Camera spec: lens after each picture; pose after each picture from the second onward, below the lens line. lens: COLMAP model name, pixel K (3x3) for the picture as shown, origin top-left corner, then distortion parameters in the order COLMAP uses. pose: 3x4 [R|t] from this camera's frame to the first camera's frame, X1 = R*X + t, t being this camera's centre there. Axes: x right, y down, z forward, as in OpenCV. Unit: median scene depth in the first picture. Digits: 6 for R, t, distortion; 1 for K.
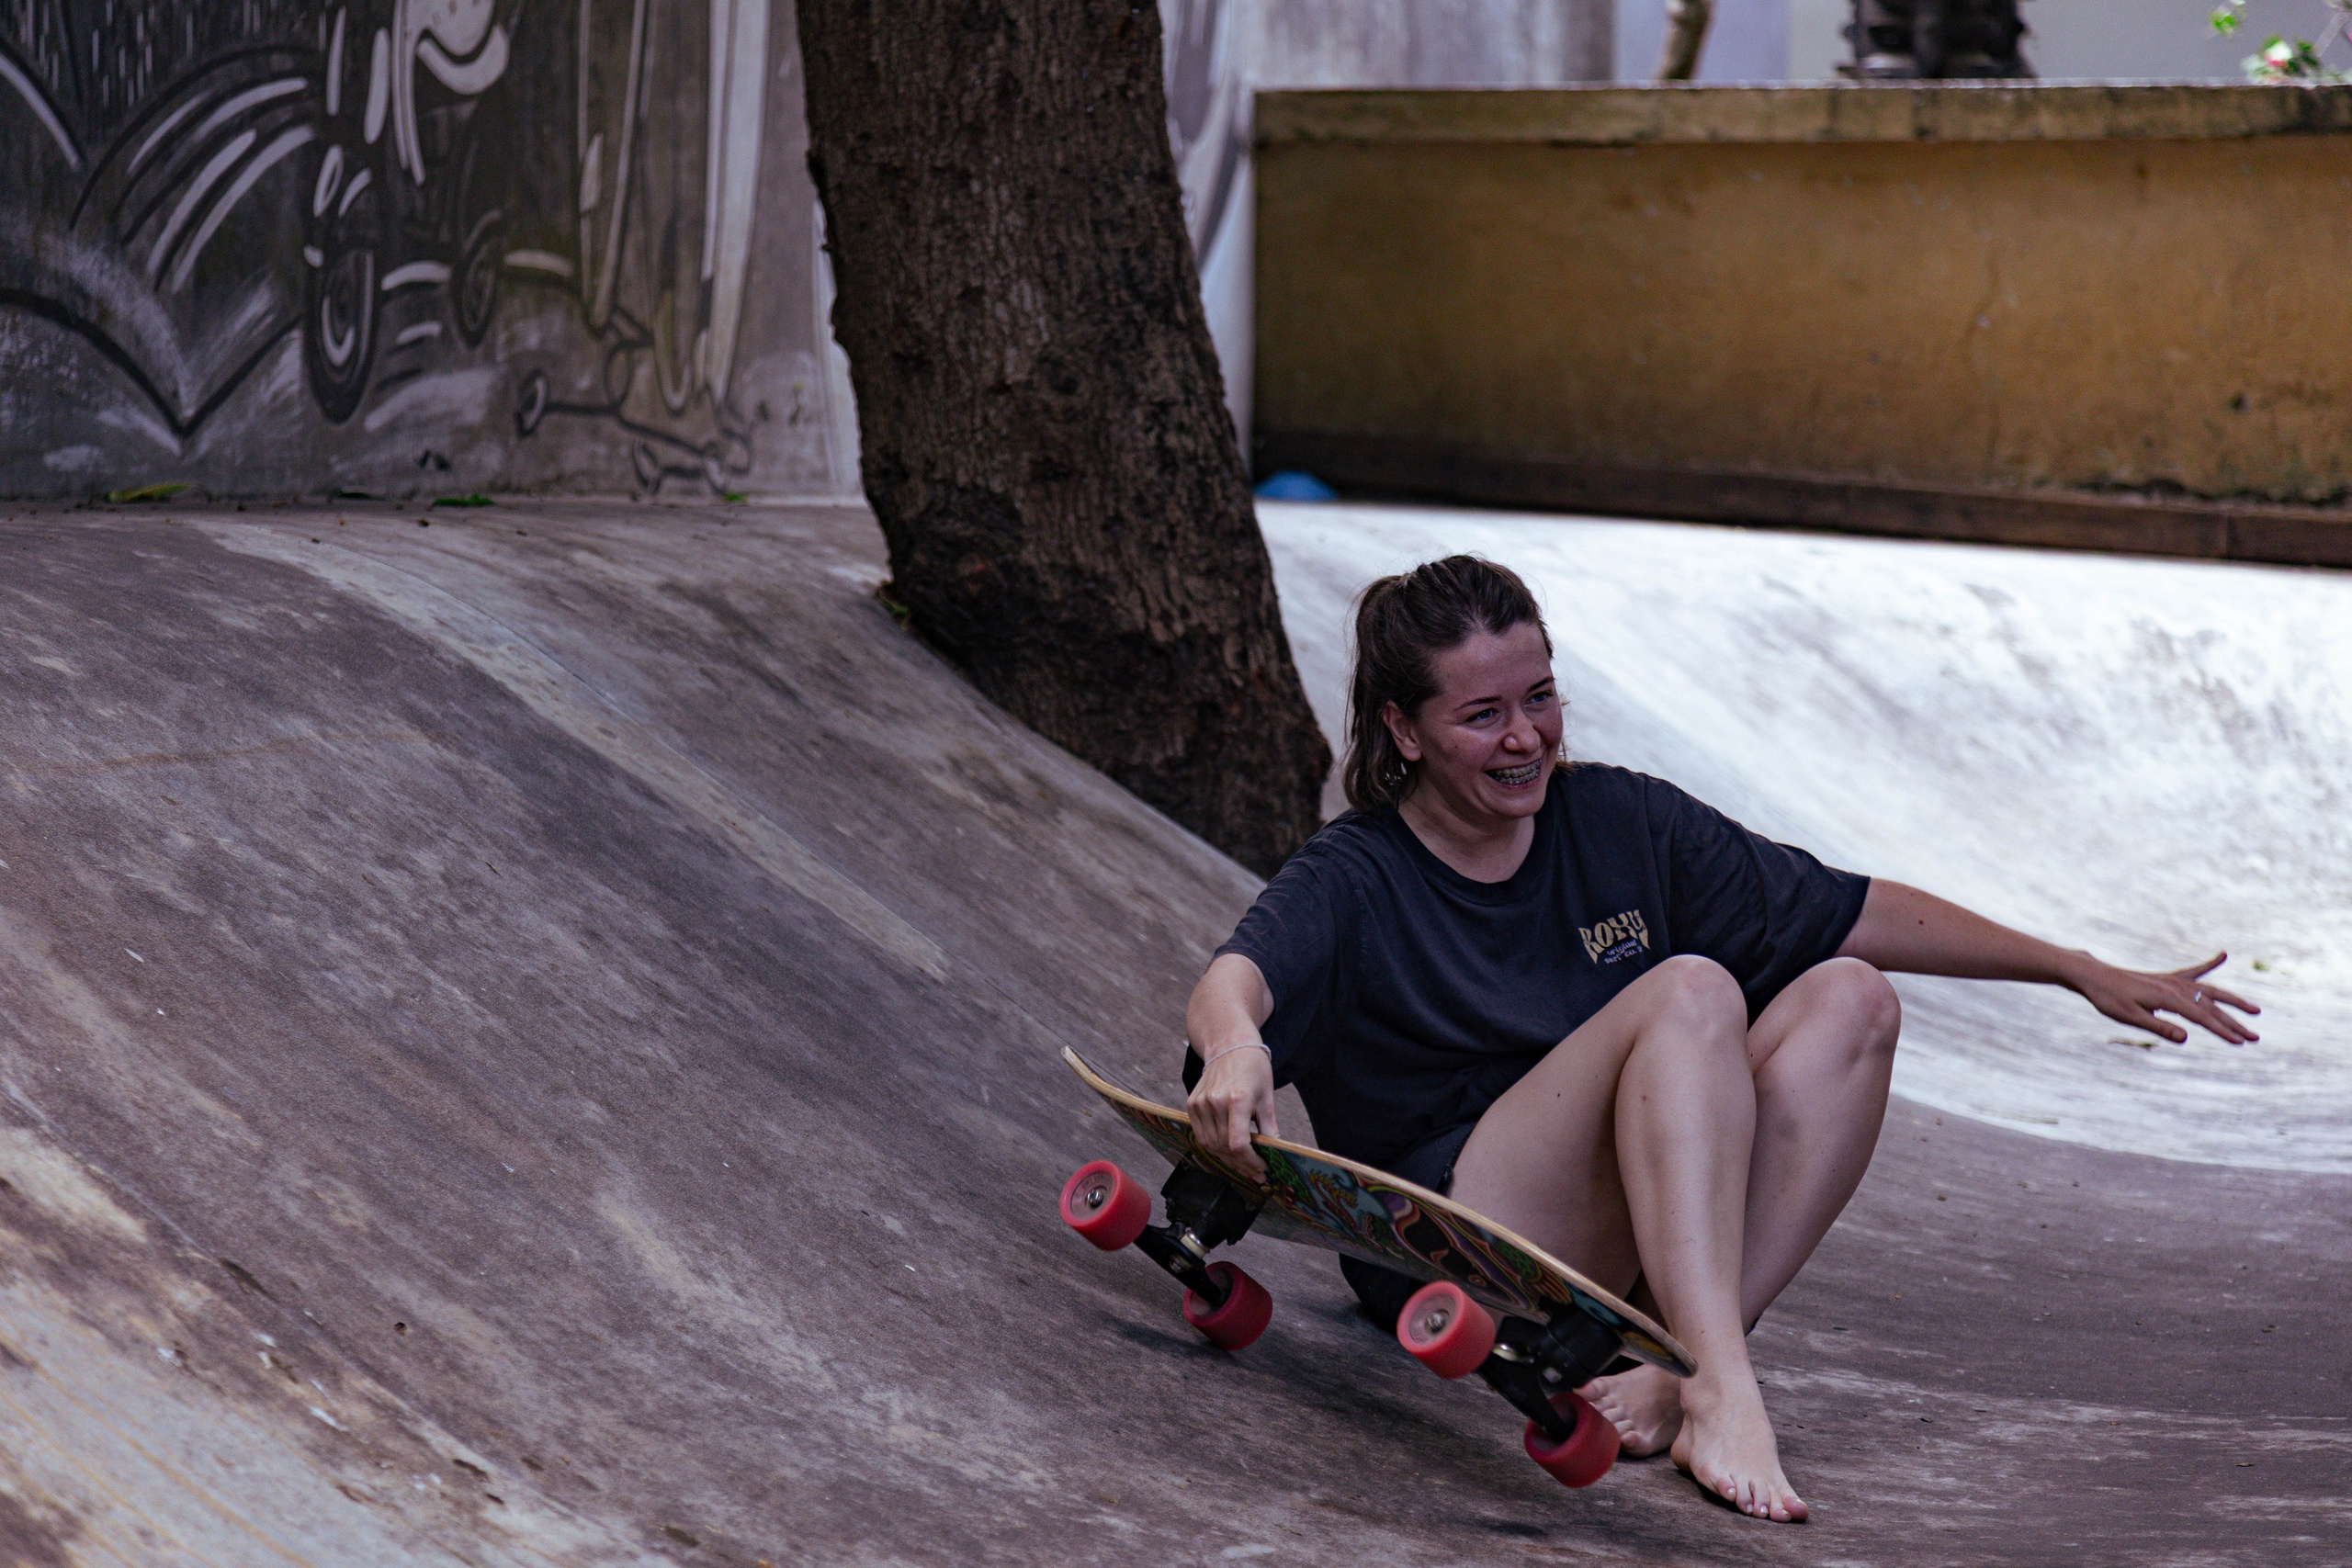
lens RADIAL K [[6890.3, 0, 1176.1], [0, 6890.3, 782.8], [0, 0, 1]] dist [0.041377, 0.000000]
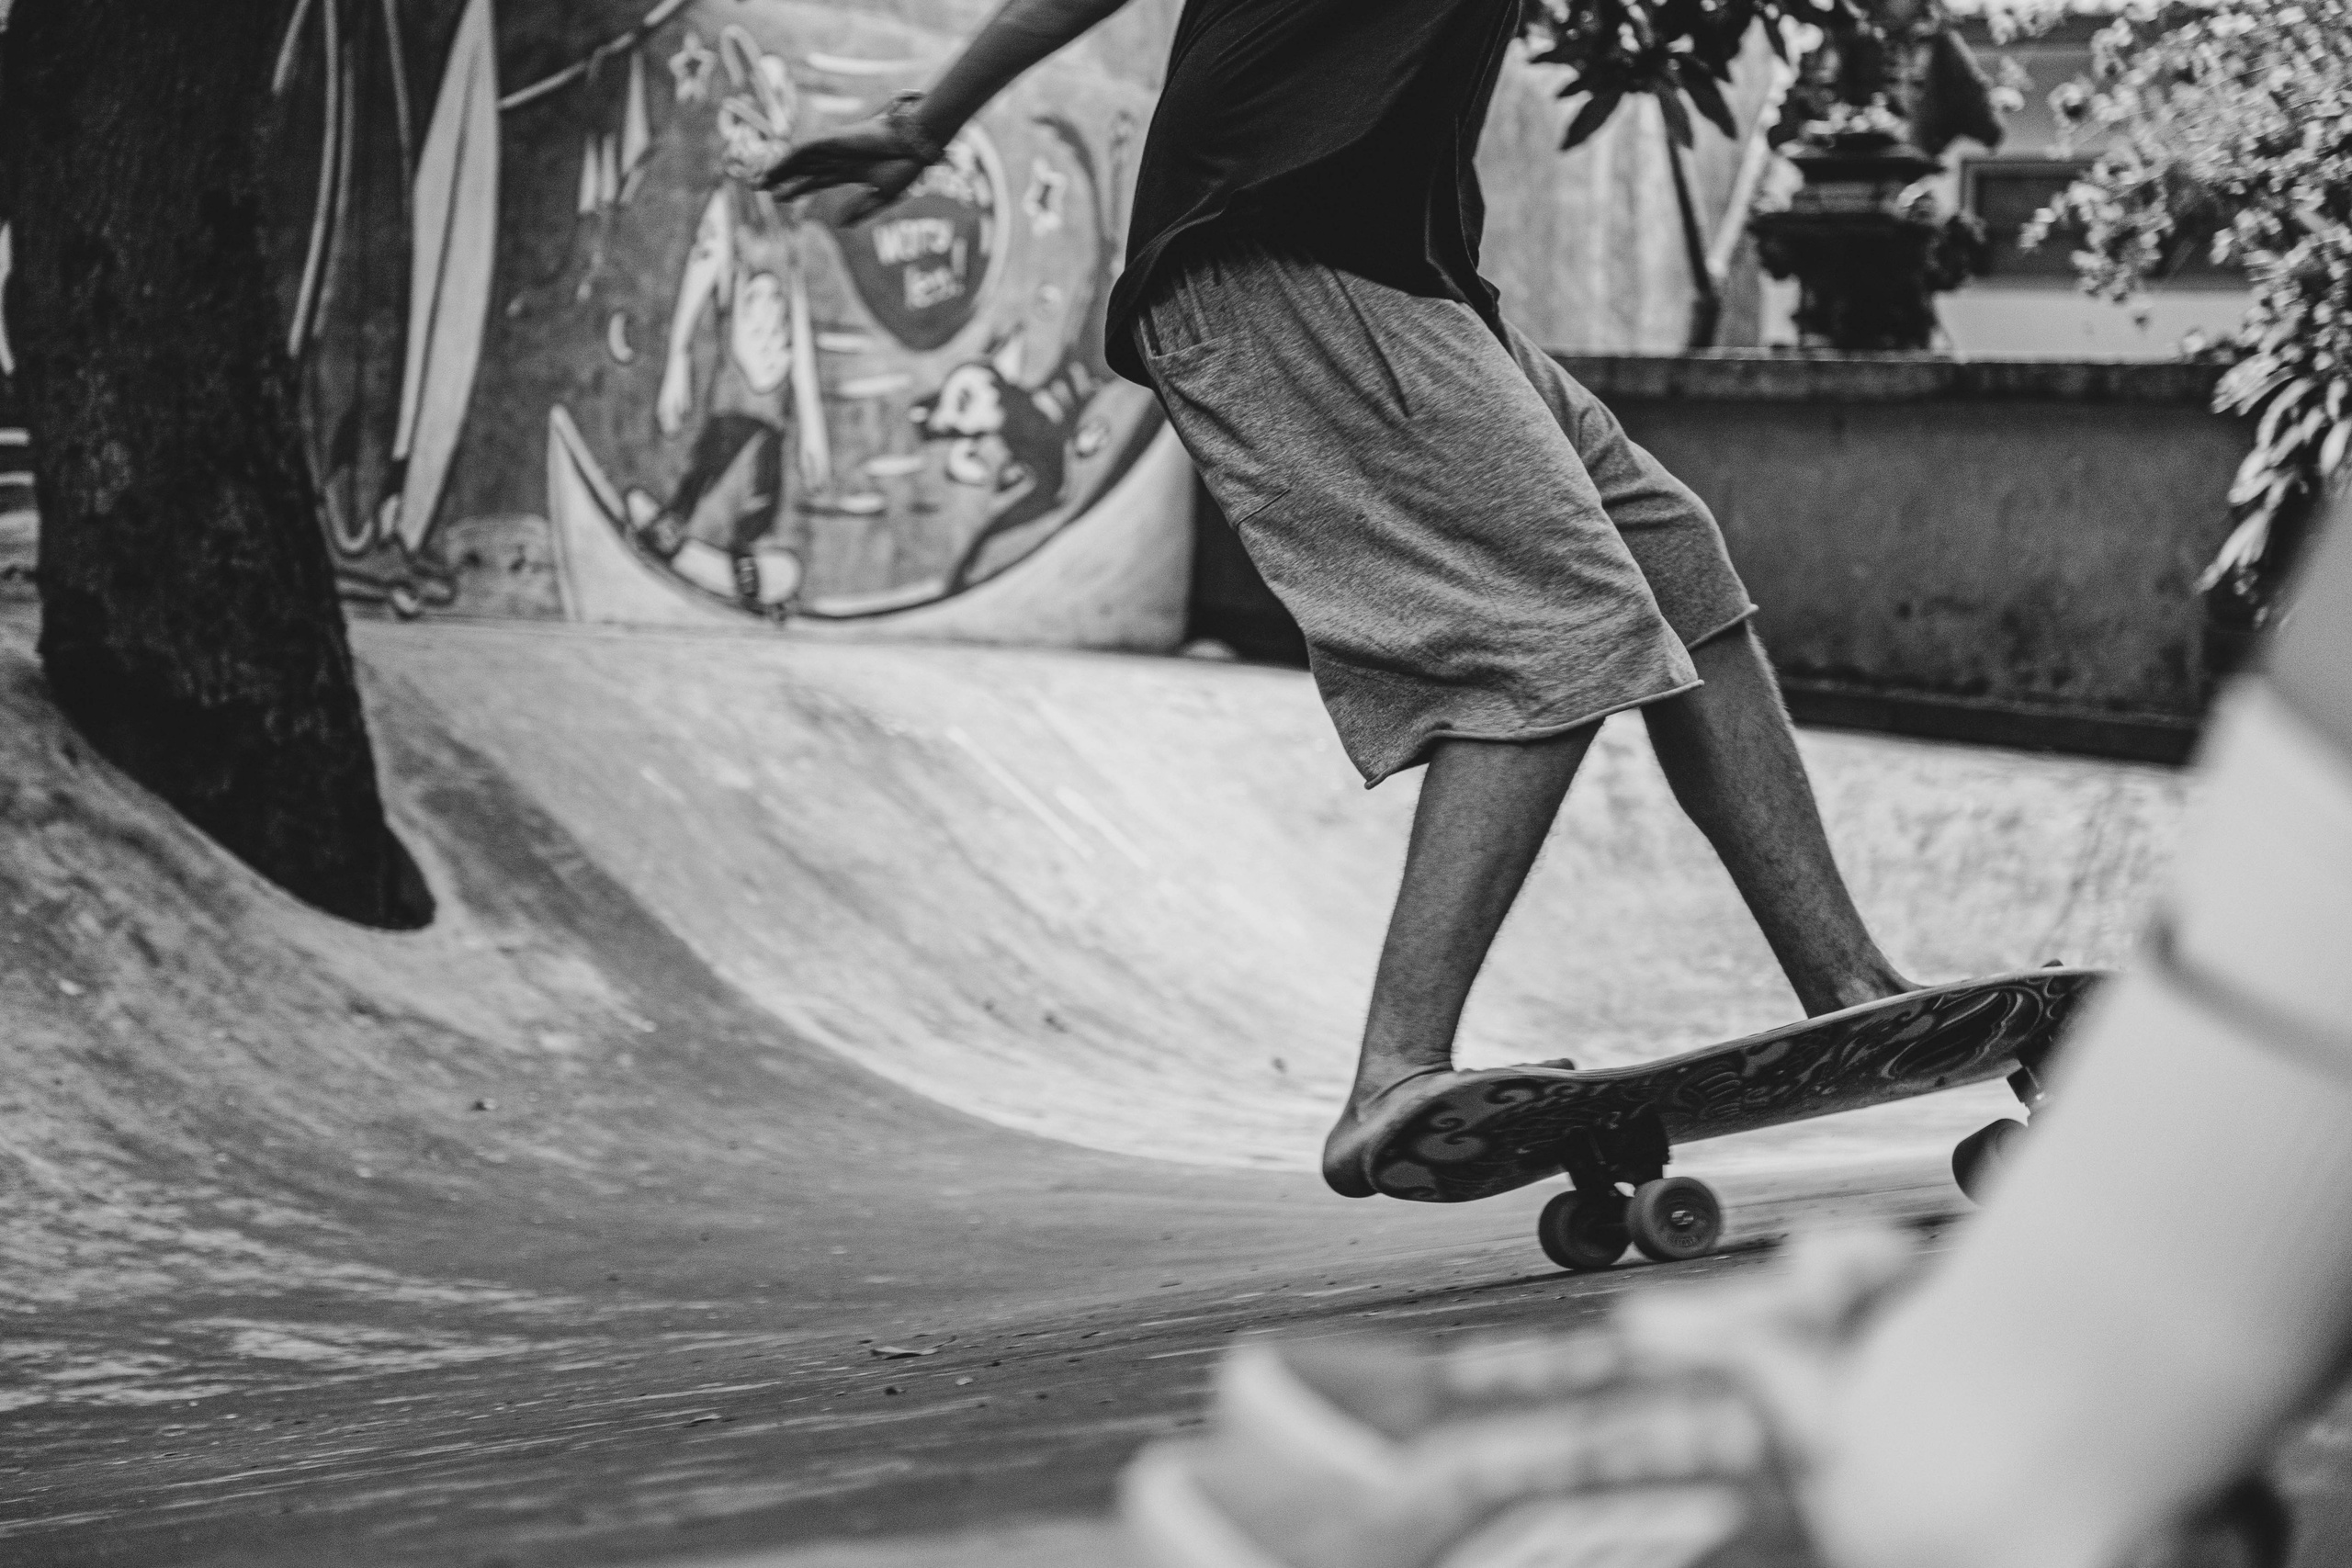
lens RADIAL K [[5527.7, 0, 1176.0], [0, 5527.7, 787.2], [0, 0, 1]] dist [0.144671, 0.000000]
pose [[0.962826, 0.044517, -0.266430, 0.473063], [-0.051948, 0.998431, -0.020905, 0.008434], [0.265081, 0.033968, 0.963628, -0.016089]]
